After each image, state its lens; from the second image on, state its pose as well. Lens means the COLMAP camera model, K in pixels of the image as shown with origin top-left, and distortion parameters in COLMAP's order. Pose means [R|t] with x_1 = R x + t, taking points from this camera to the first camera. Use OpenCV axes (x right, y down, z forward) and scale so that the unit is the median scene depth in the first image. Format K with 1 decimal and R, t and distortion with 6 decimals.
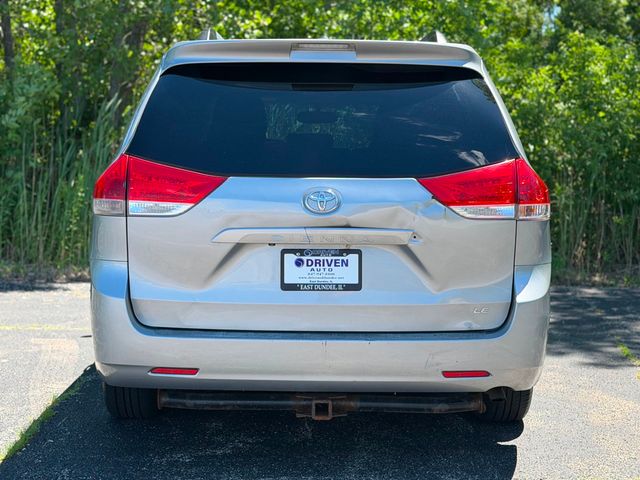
lens RADIAL K [[1151.1, 0, 320.1], [0, 1151.1, 239.8], [0, 0, 1]] dist [0.036607, 0.000000]
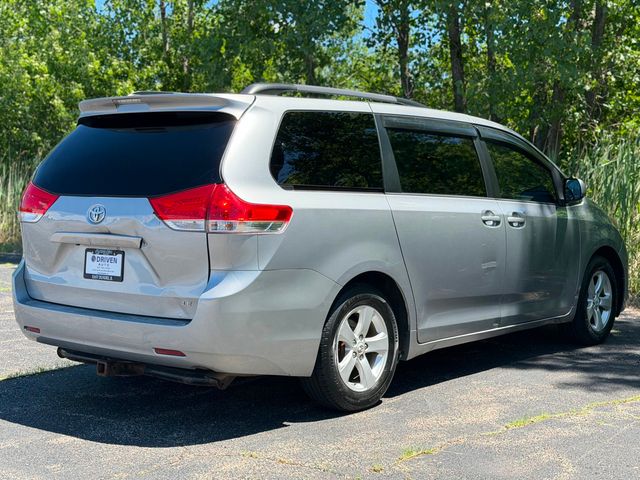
lens RADIAL K [[974.5, 0, 322.4], [0, 974.5, 239.1], [0, 0, 1]] dist [0.031731, 0.000000]
pose [[0.794456, 0.035479, -0.606284, 0.903628], [-0.058518, 0.998119, -0.018272, 0.001907], [0.604496, 0.049994, 0.795038, 0.239176]]
